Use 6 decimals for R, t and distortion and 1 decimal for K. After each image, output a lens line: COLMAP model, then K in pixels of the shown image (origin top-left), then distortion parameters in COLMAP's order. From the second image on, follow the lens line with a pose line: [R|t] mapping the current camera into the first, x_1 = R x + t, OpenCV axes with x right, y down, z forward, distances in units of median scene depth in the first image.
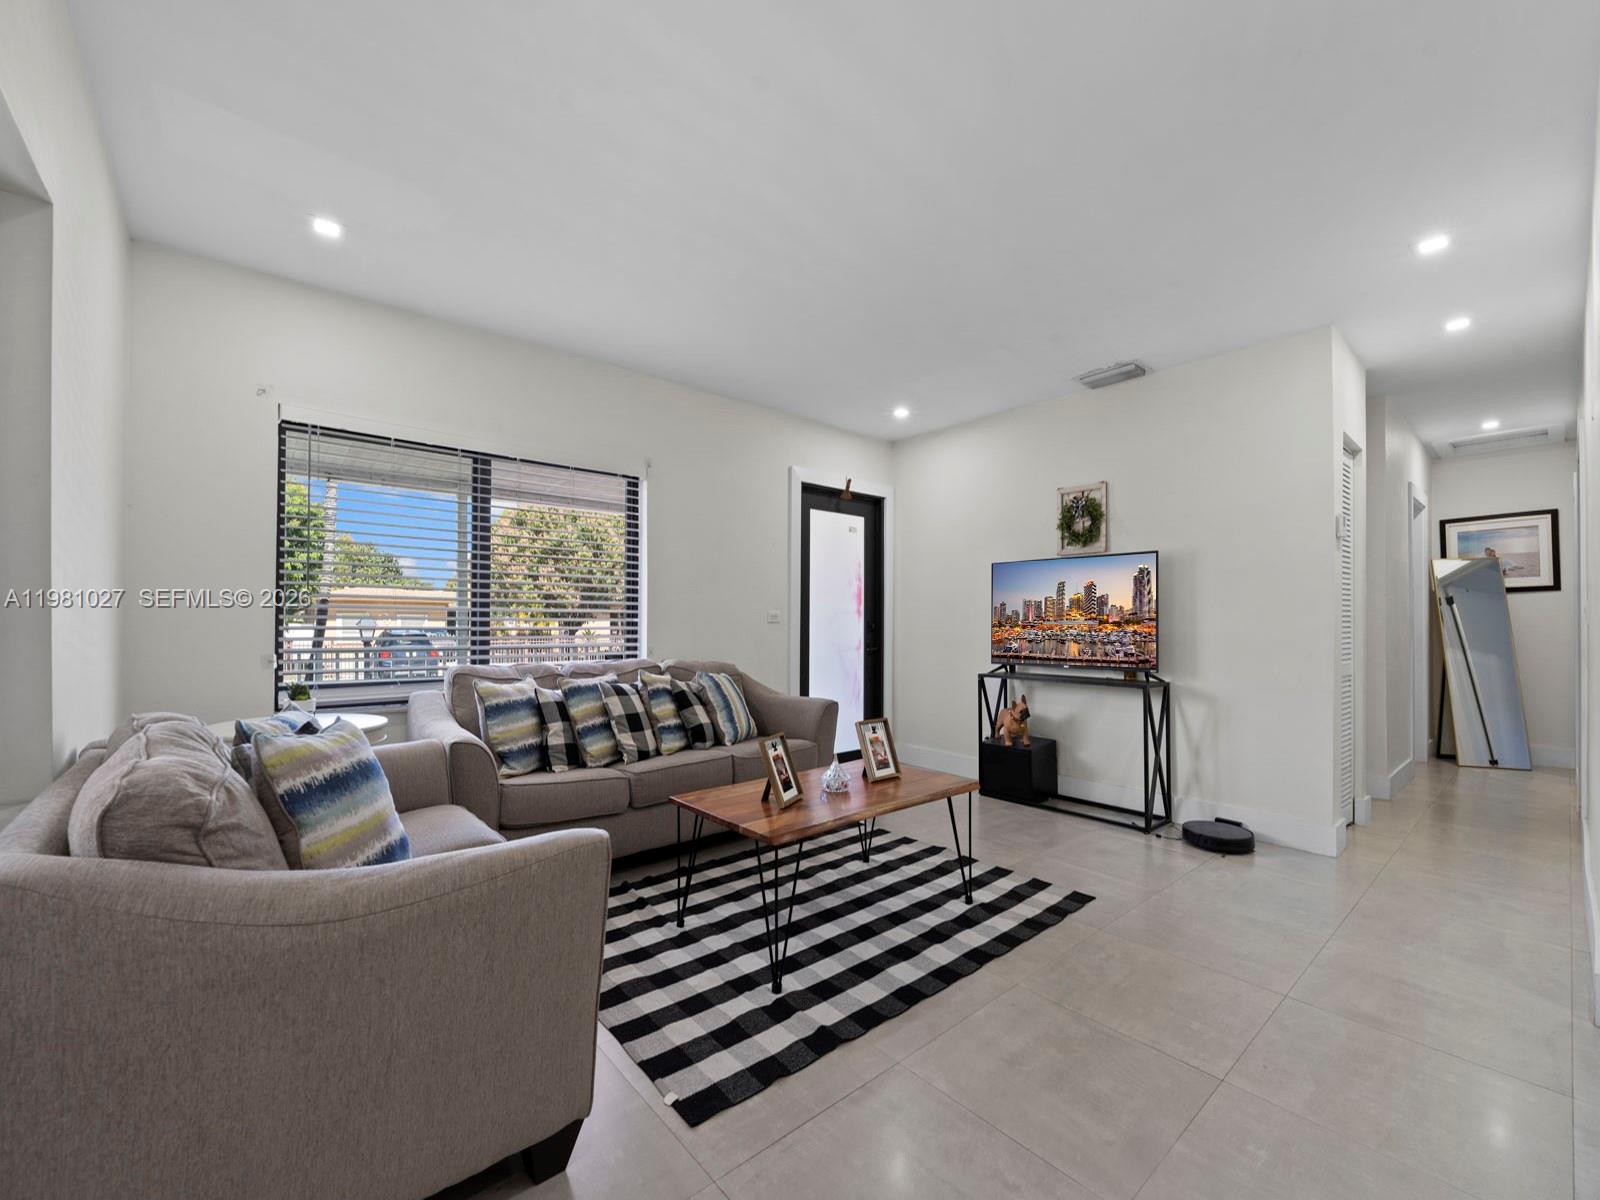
lens RADIAL K [[650.2, 0, 792.2], [0, 650.2, 608.1], [0, 0, 1]] dist [0.001549, -0.001276]
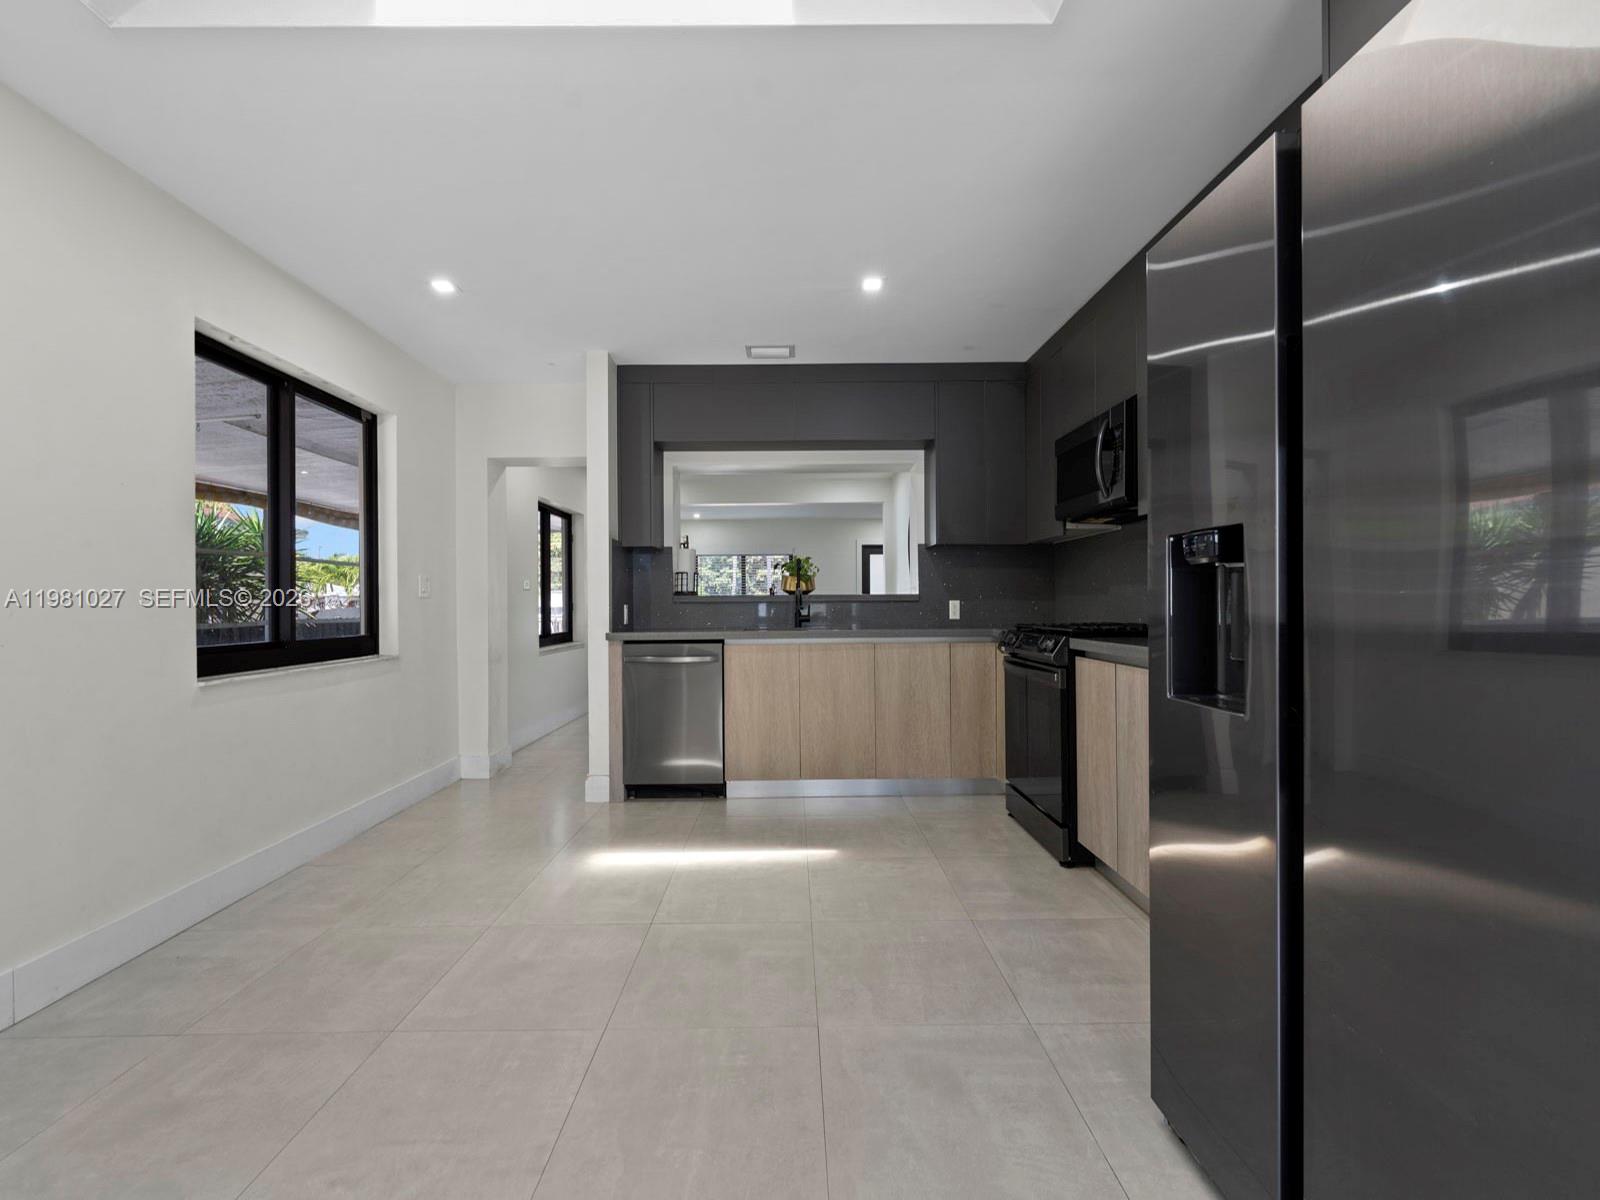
lens RADIAL K [[650.2, 0, 799.0], [0, 650.2, 601.7], [0, 0, 1]] dist [0.001549, -0.001276]
pose [[0.768410, -0.009041, -0.639894, 1.987807], [0.024659, 0.999576, 0.015488, -0.034478], [0.639482, -0.027680, 0.768307, -1.477681]]
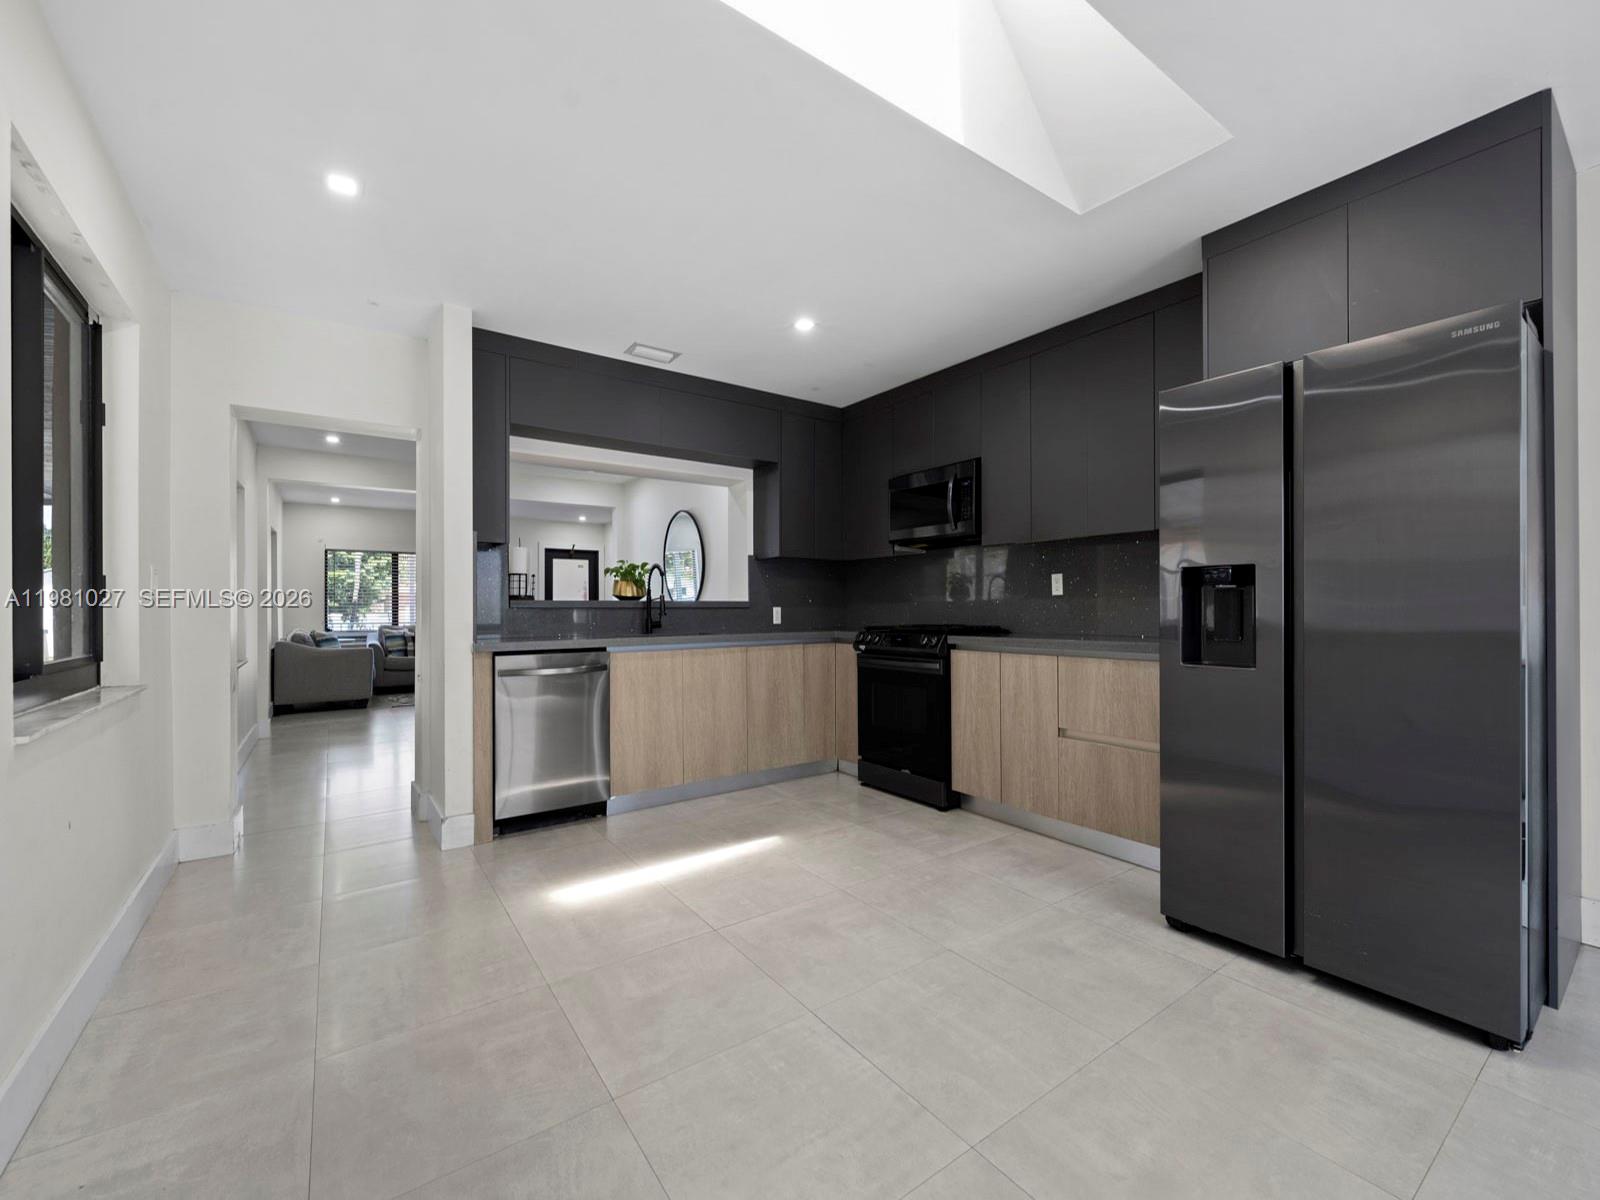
lens RADIAL K [[650.2, 0, 796.1], [0, 650.2, 606.2], [0, 0, 1]] dist [0.001549, -0.001276]
pose [[0.995982, -0.006817, -0.089298, 1.568029], [0.008670, 0.999755, 0.020377, -0.040690], [0.089137, -0.021070, 0.995796, -1.726821]]
